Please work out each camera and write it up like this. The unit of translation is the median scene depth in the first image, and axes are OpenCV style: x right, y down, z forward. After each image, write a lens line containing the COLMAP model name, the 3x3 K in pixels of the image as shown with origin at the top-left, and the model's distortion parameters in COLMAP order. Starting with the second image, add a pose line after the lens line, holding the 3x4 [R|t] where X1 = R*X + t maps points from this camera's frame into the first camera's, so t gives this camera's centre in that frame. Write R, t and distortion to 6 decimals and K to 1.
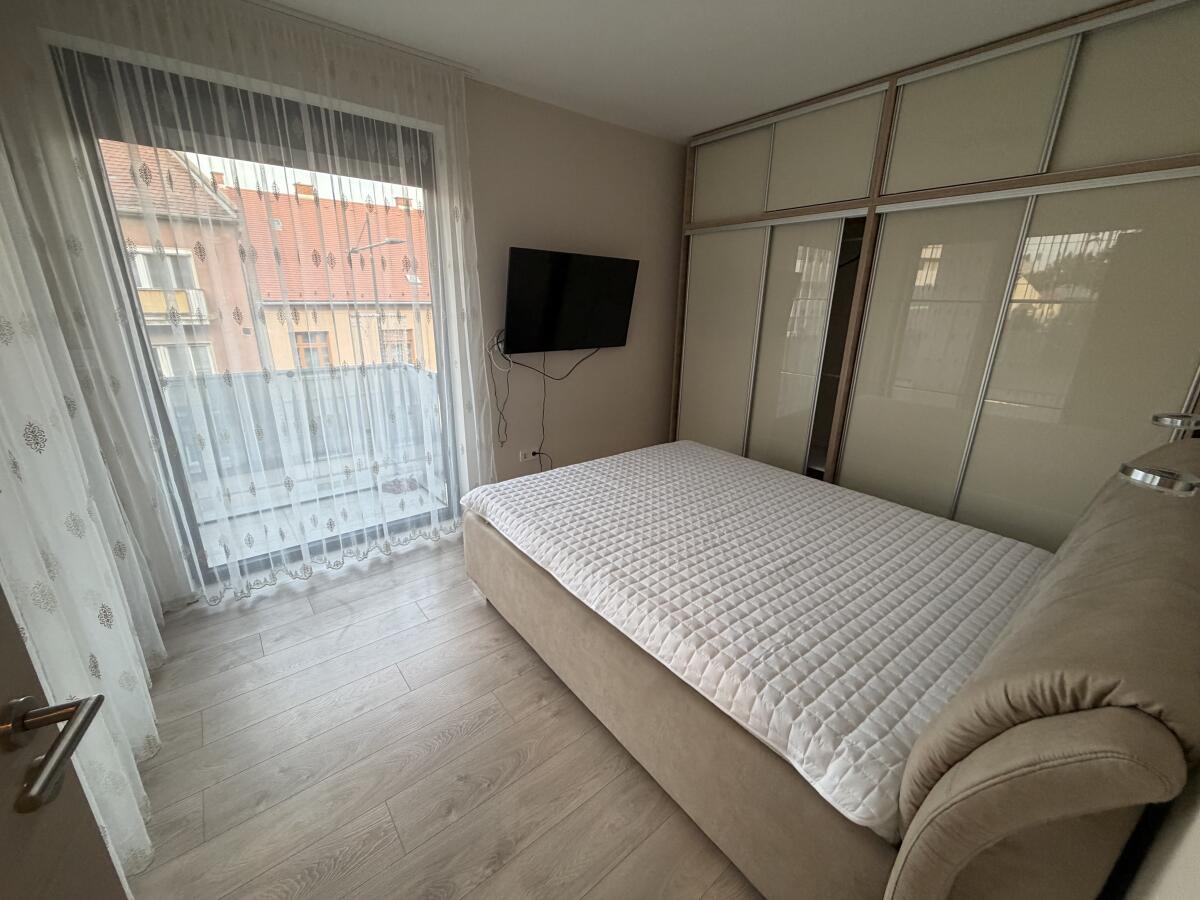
lens RADIAL K [[478.3, 0, 594.9], [0, 478.3, 451.9], [0, 0, 1]] dist [0.000376, 0.000136]
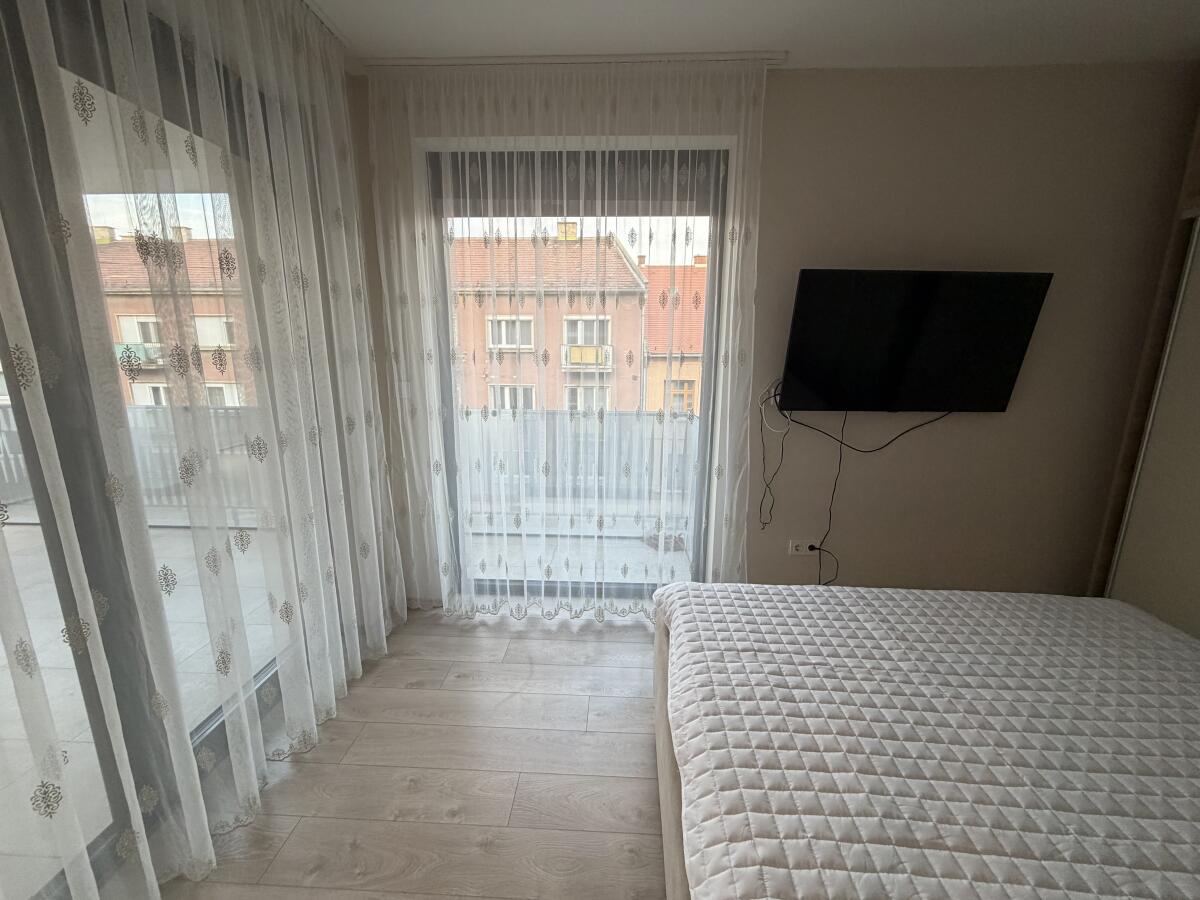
lens RADIAL K [[478.3, 0, 596.9], [0, 478.3, 447.6], [0, 0, 1]] dist [0.000376, 0.000136]
pose [[0.747598, 0.121694, -0.652907, 0.115180], [-0.194037, 0.980199, -0.039481, -0.073194], [0.635175, 0.156204, 0.756408, 0.307415]]
